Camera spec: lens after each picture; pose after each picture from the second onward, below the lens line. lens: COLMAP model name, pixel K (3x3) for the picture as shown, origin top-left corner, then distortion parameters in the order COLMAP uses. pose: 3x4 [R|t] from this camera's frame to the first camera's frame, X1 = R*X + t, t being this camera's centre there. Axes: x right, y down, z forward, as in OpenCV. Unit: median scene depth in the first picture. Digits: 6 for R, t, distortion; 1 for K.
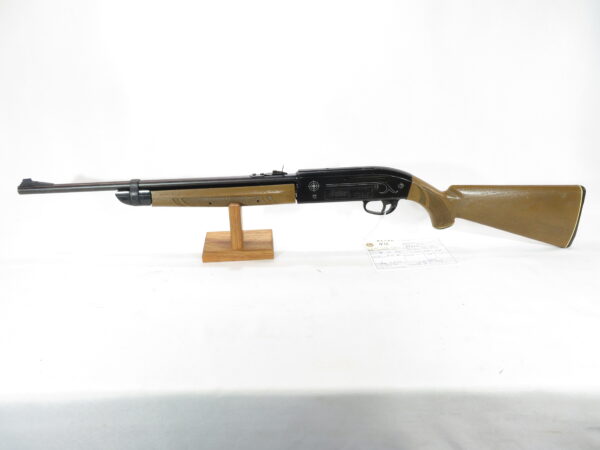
lens RADIAL K [[444.4, 0, 300.0], [0, 444.4, 225.0], [0, 0, 1]] dist [0.003083, 0.000535]
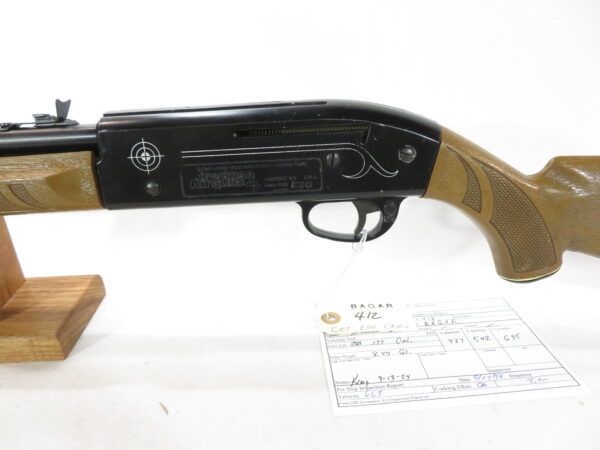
lens RADIAL K [[444.4, 0, 300.0], [0, 444.4, 225.0], [0, 0, 1]] dist [0.003083, 0.000535]
pose [[0.999453, 0.000255, -0.033074, 0.153496], [-0.001810, 0.998894, -0.046976, -0.019818], [0.033026, 0.047010, 0.998348, 0.649355]]
